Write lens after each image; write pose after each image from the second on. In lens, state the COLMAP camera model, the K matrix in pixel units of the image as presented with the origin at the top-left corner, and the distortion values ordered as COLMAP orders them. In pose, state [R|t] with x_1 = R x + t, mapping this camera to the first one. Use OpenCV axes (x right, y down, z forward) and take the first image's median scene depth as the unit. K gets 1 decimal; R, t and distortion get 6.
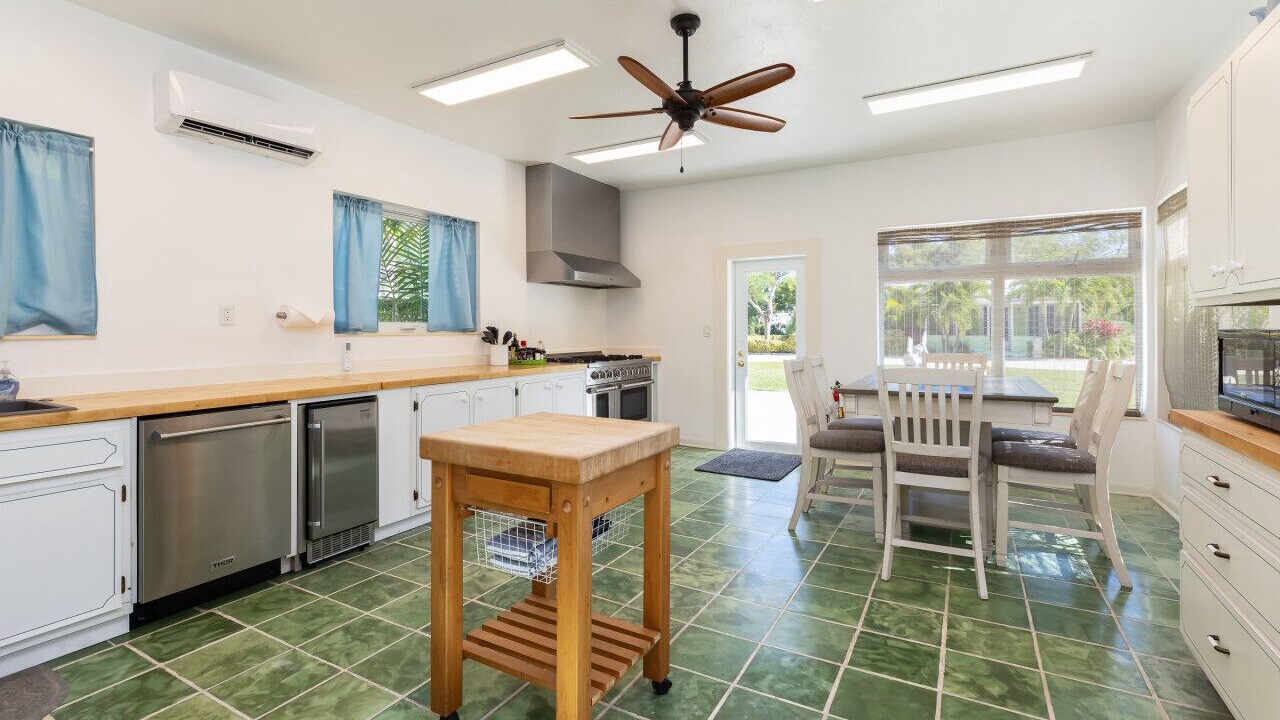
lens RADIAL K [[579.3, 0, 640.6], [0, 579.3, 328.0], [0, 0, 1]] dist [-0.000106, -0.000099]
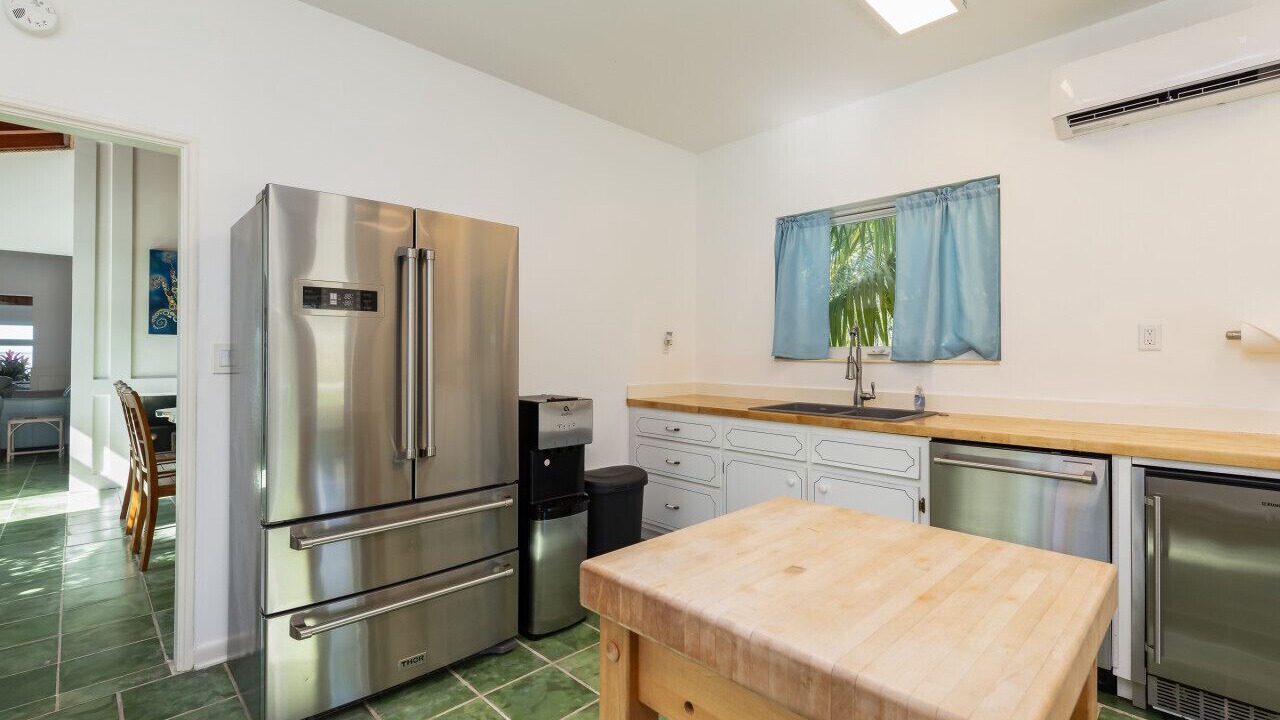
lens RADIAL K [[571.8, 0, 639.8], [0, 571.8, 350.9], [0, 0, 1]] dist [0.001240, 0.000261]
pose [[-0.286640, -0.001049, -0.958038, 0.185242], [0.000271, 0.999999, -0.001176, -0.003066], [0.958038, -0.000596, -0.286640, 0.496083]]
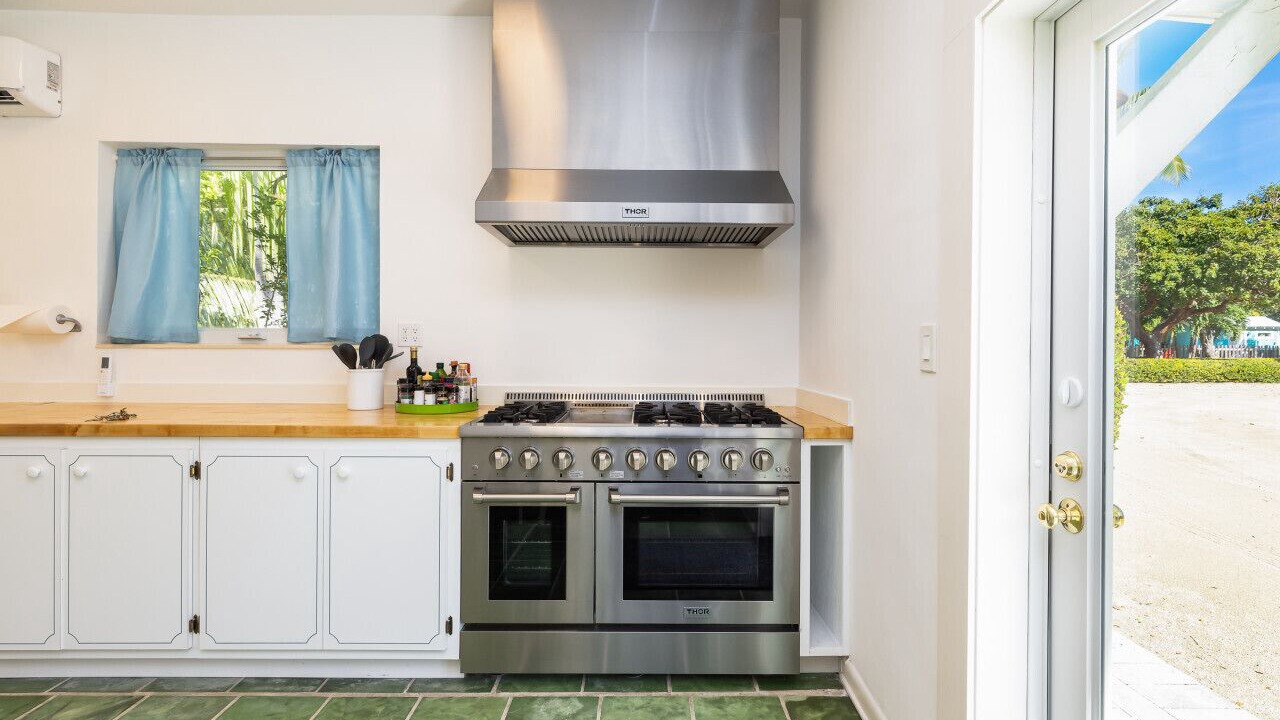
lens RADIAL K [[571.8, 0, 639.8], [0, 571.8, 350.9], [0, 0, 1]] dist [0.001240, 0.000261]
pose [[0.503510, 0.013350, -0.863886, 0.424069], [-0.005875, 0.999910, 0.012028, 0.006173], [0.863970, -0.000981, 0.503543, 1.249329]]
